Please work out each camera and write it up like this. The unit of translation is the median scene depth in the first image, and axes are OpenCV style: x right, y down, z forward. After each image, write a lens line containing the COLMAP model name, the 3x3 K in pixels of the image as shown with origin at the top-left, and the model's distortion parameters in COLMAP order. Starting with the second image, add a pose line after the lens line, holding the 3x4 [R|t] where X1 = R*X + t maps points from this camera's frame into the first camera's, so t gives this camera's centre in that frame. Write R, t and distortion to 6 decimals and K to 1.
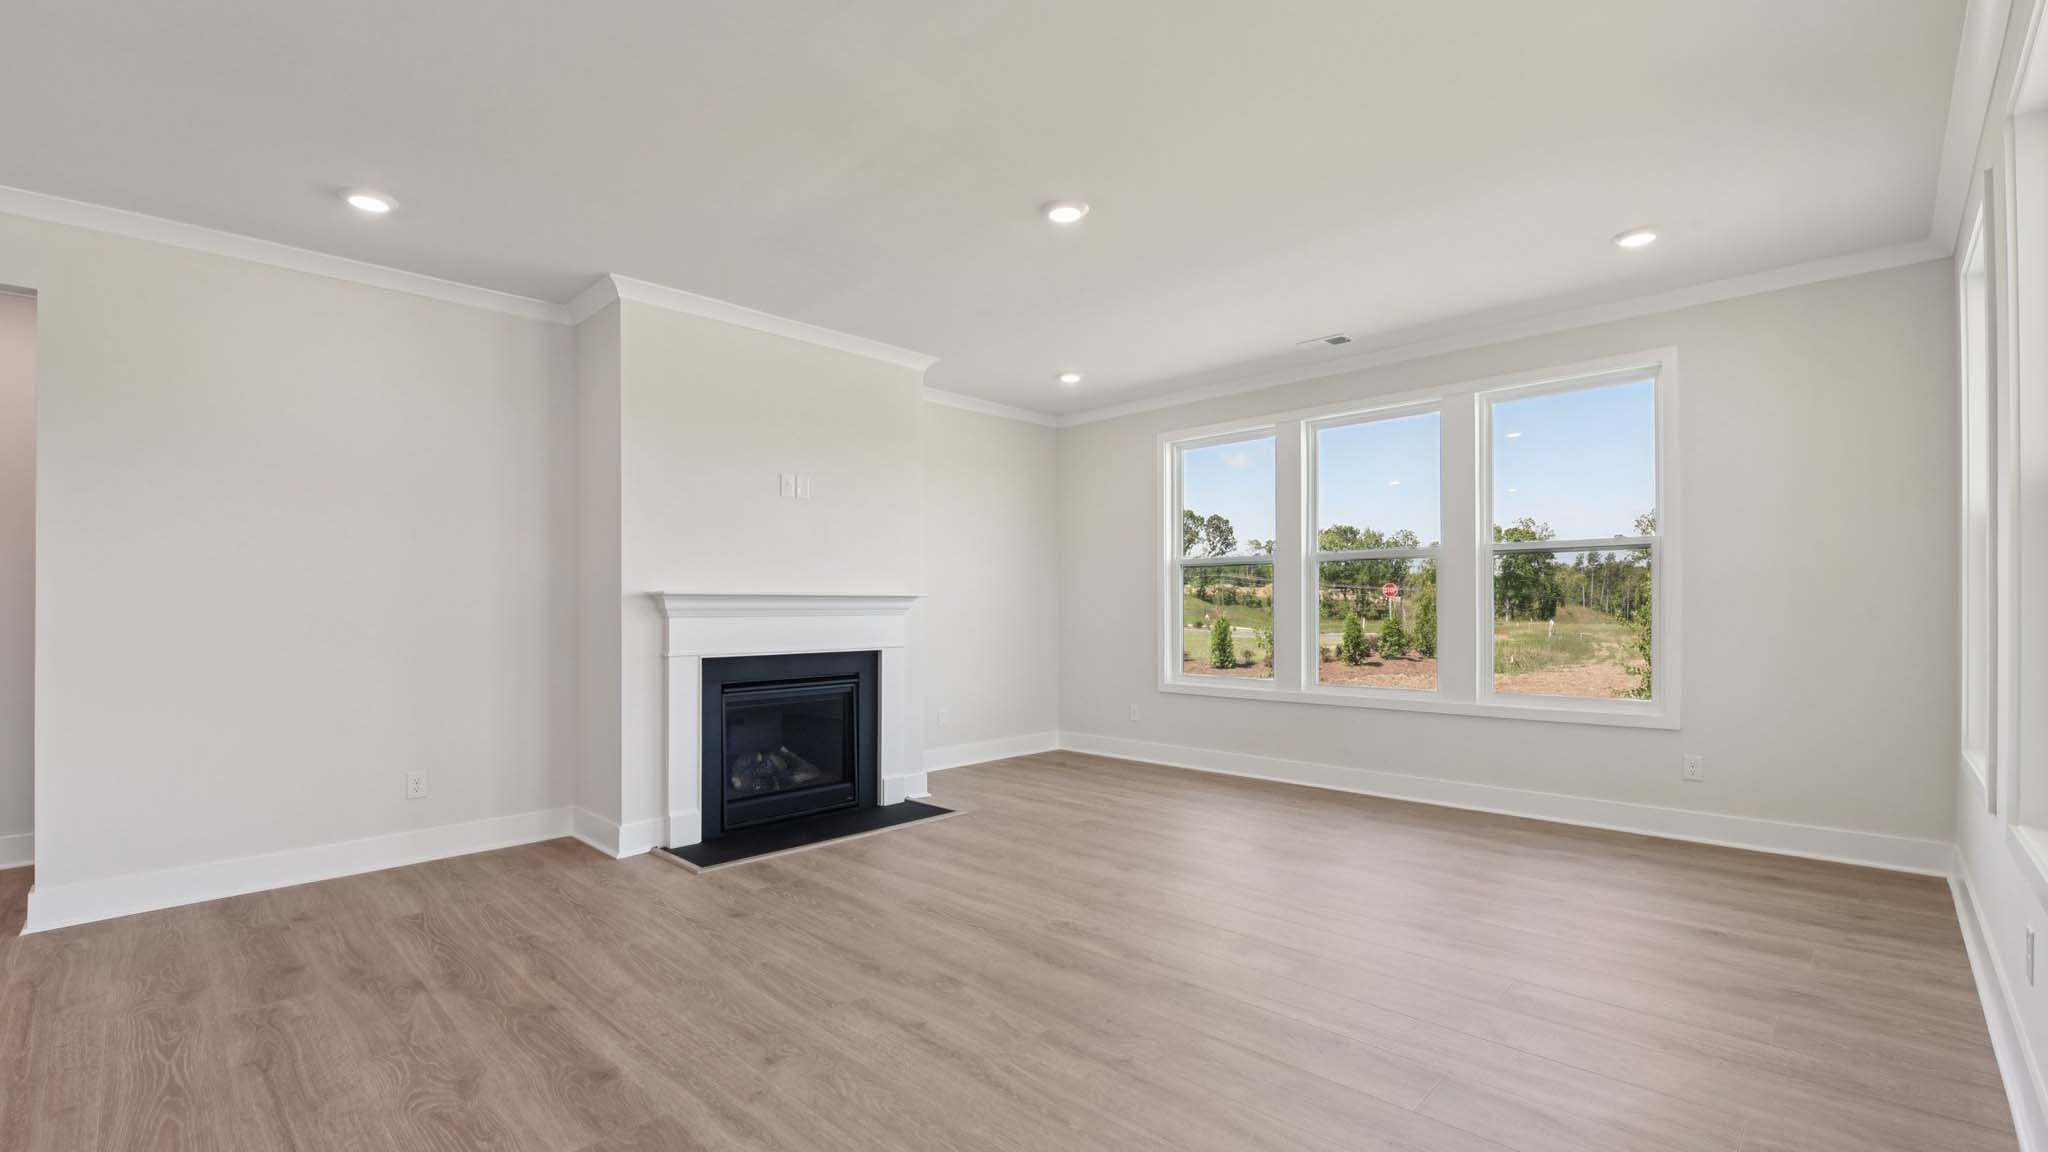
lens RADIAL K [[876.8, 0, 1025.8], [0, 876.8, 593.9], [0, 0, 1]] dist [-0.000651, -0.000206]
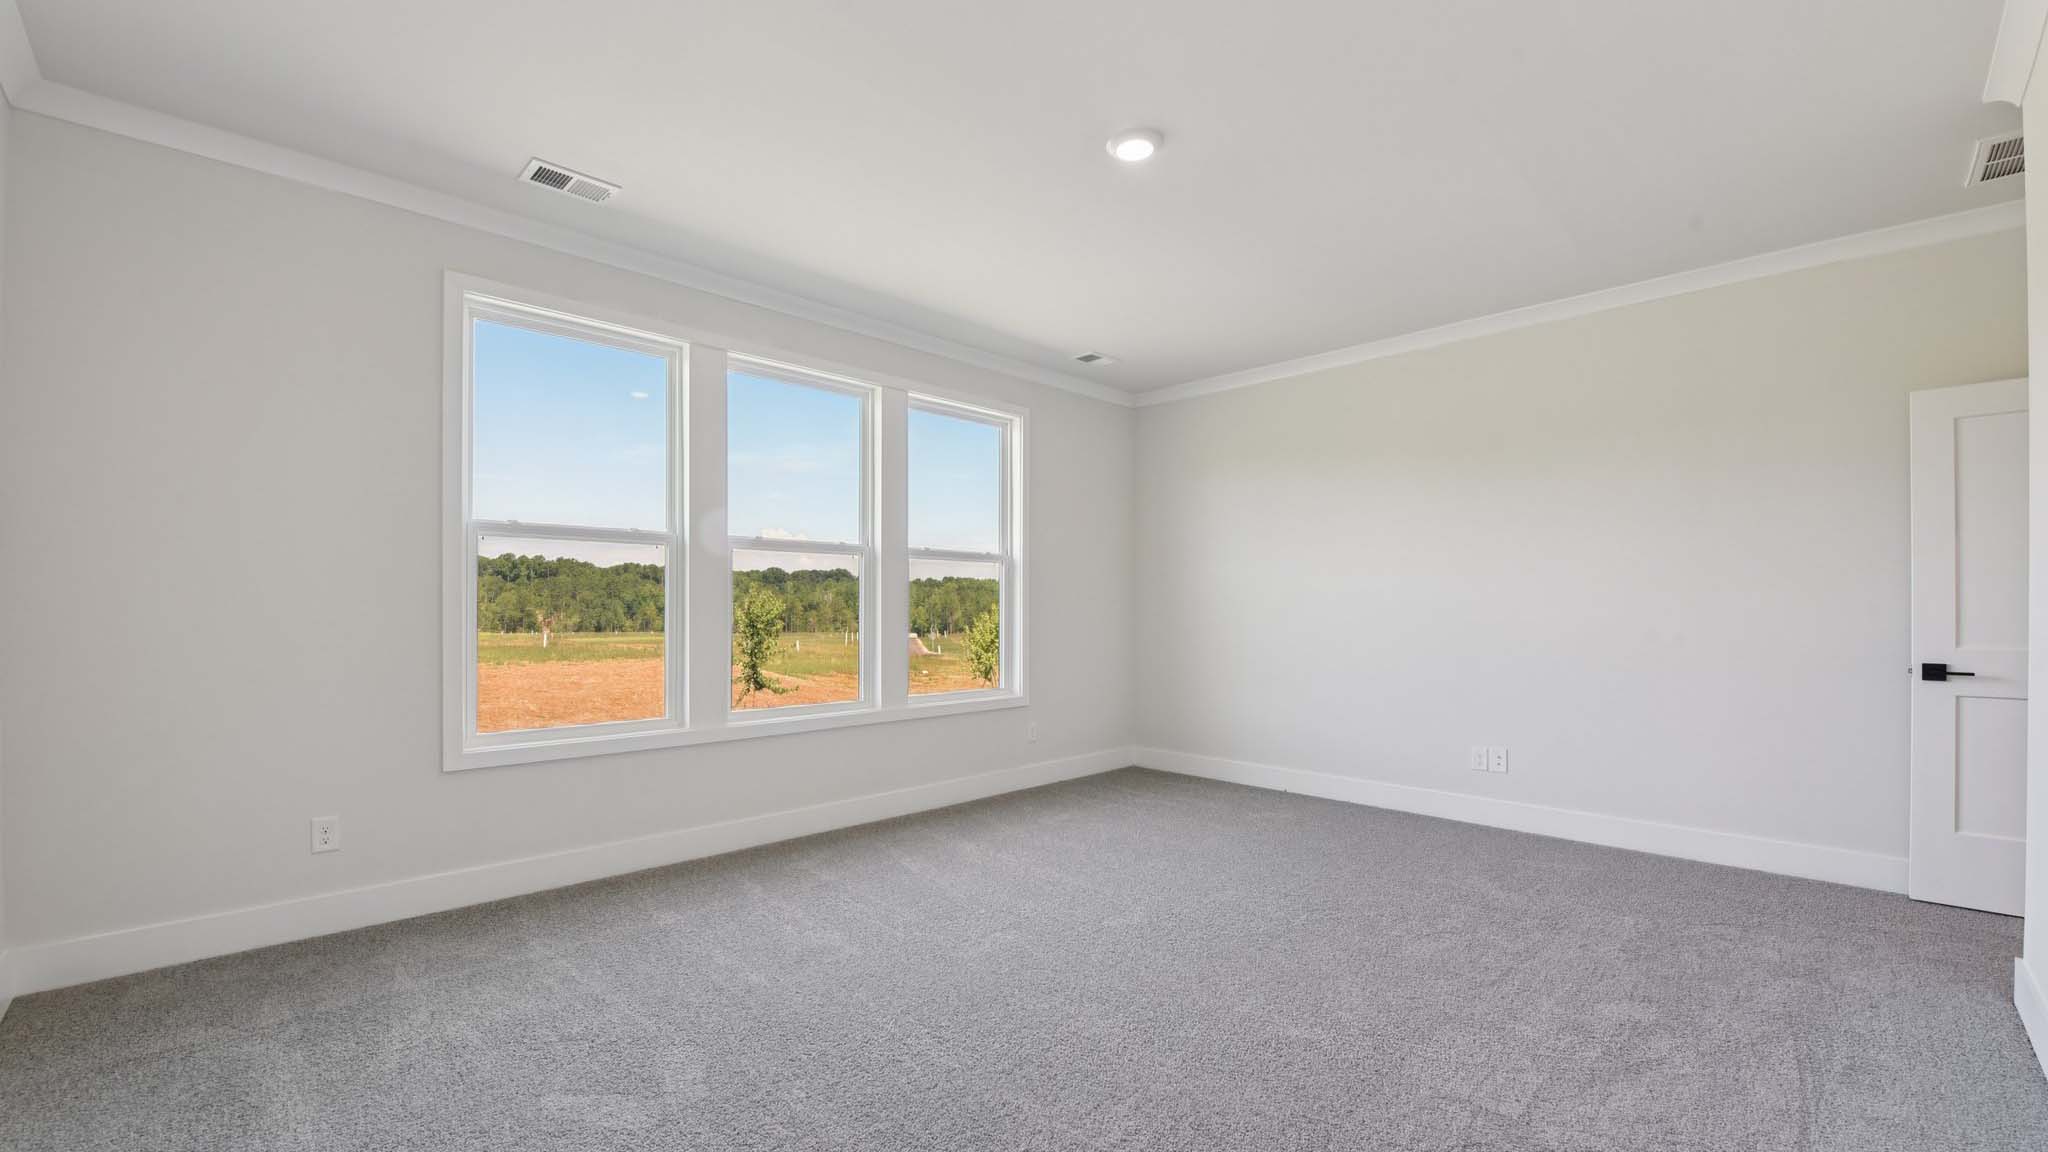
lens RADIAL K [[834.2, 0, 1019.9], [0, 834.2, 586.9], [0, 0, 1]] dist [0.001888, -0.000266]
pose [[0.024966, 0.030679, 0.999217, -0.375631], [-0.016794, 0.999401, -0.030265, 0.013745], [-0.999547, -0.016026, 0.025466, 0.728131]]
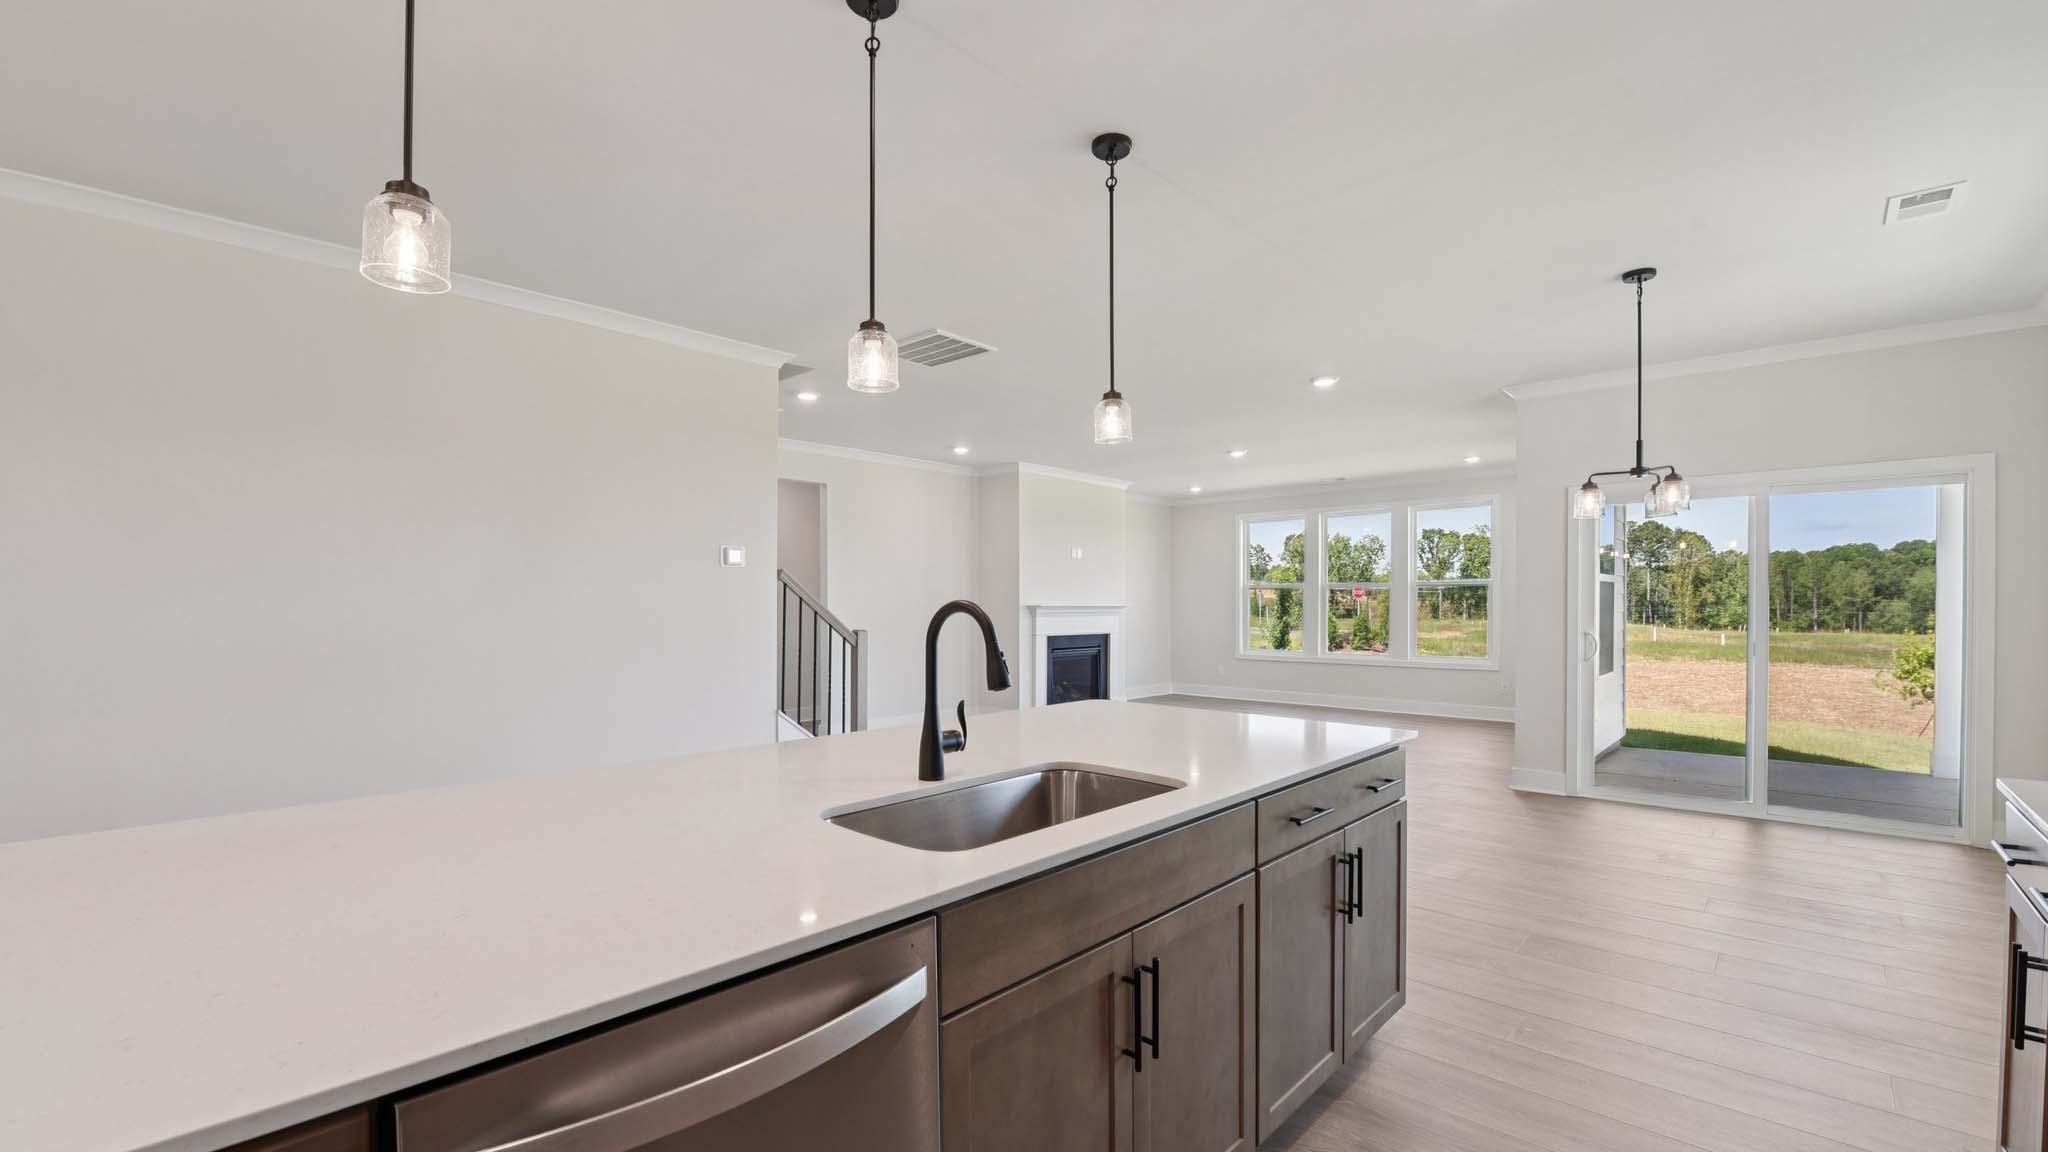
lens RADIAL K [[860.4, 0, 1022.2], [0, 860.4, 595.5], [0, 0, 1]] dist [-0.001603, -0.000044]
pose [[0.999723, 0.005196, 0.022946, -0.360704], [-0.005324, 0.999971, 0.005523, -0.027295], [-0.022916, -0.005643, 0.999721, -0.825174]]
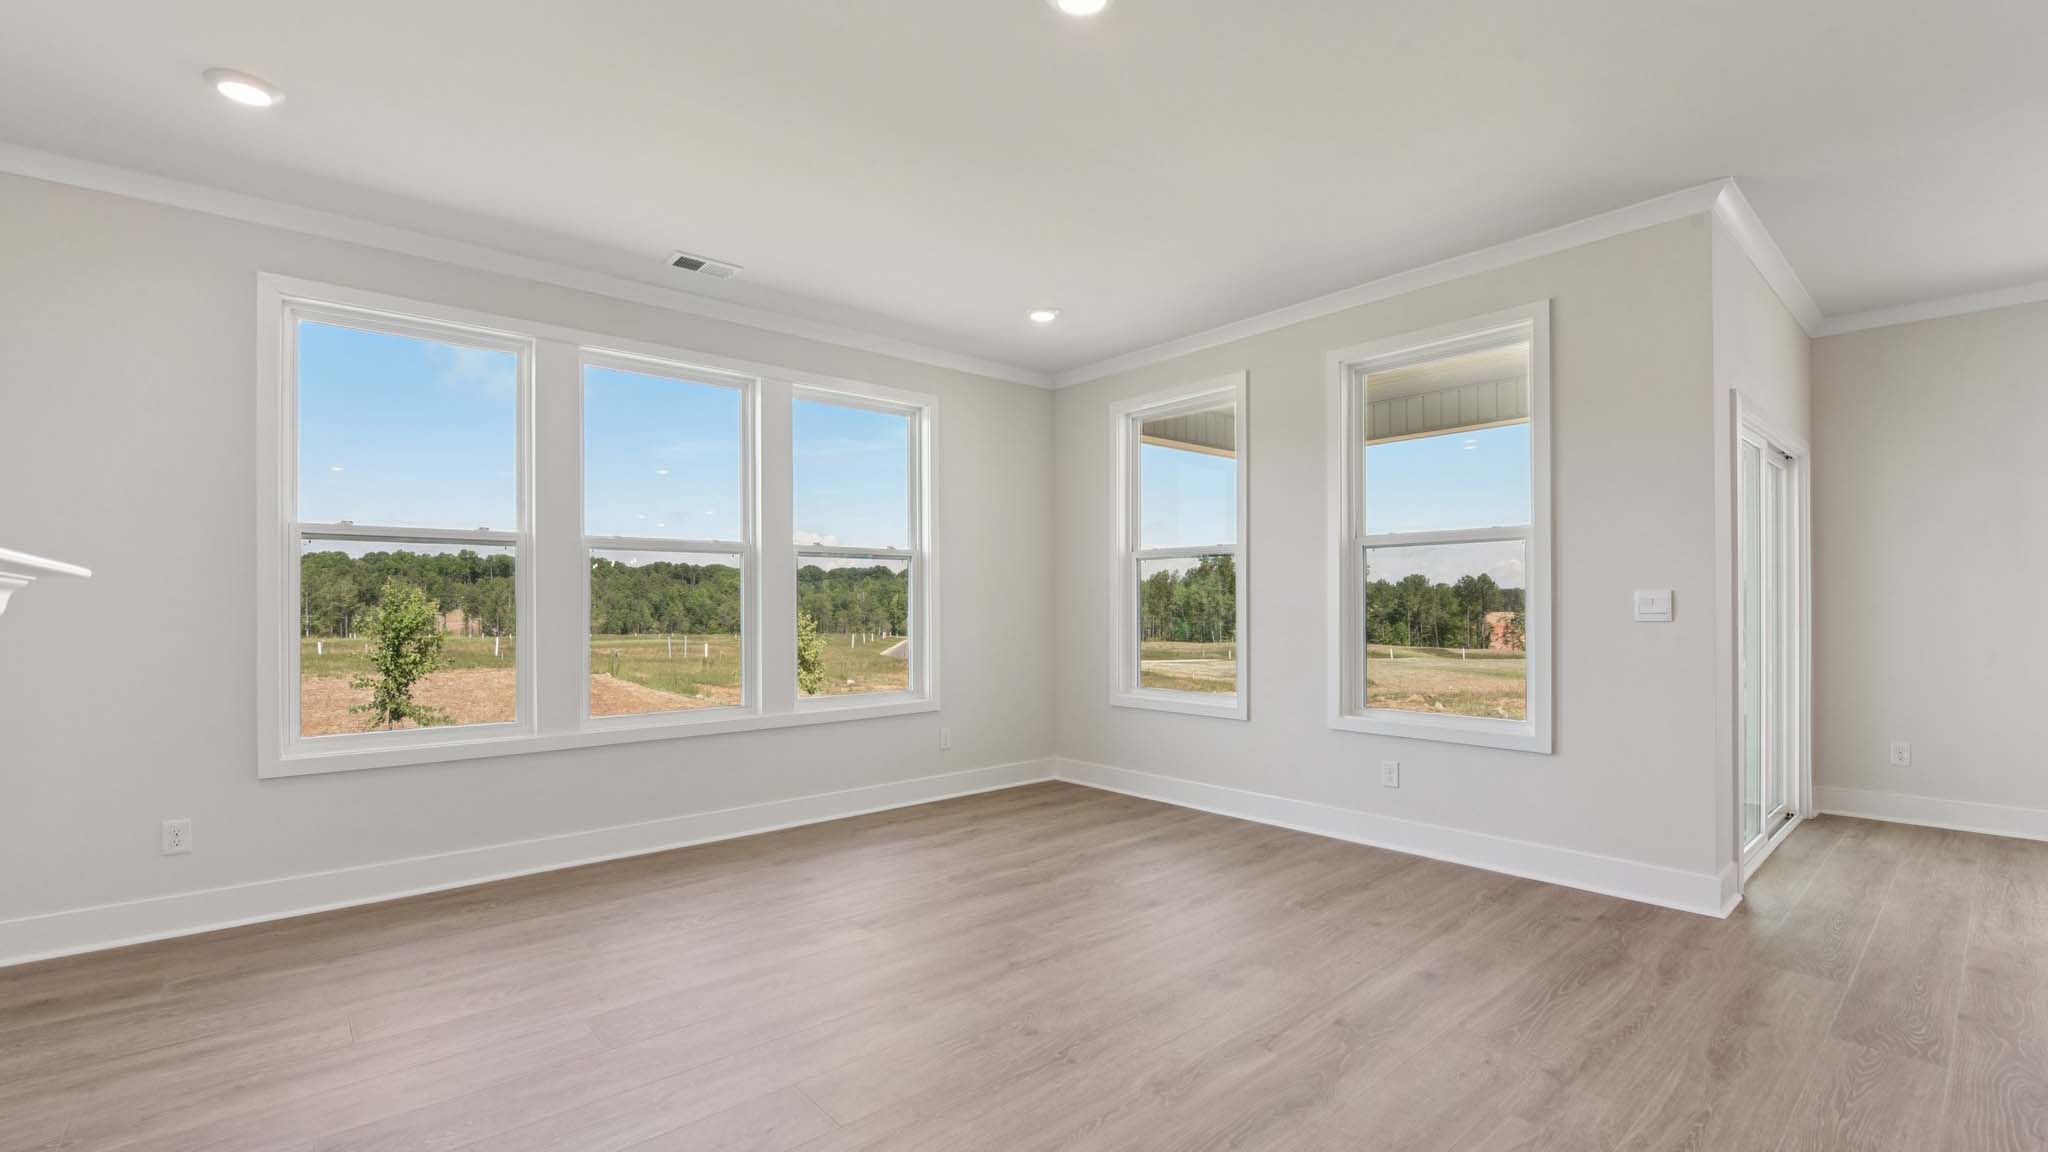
lens RADIAL K [[887.8, 0, 1017.6], [0, 887.8, 595.5], [0, 0, 1]] dist [-0.011626, -0.000052]
pose [[0.083285, 0.017179, 0.996378, -0.369199], [-0.010954, 0.999807, -0.016322, 0.010956], [-0.996466, -0.009555, 0.083457, 0.608606]]
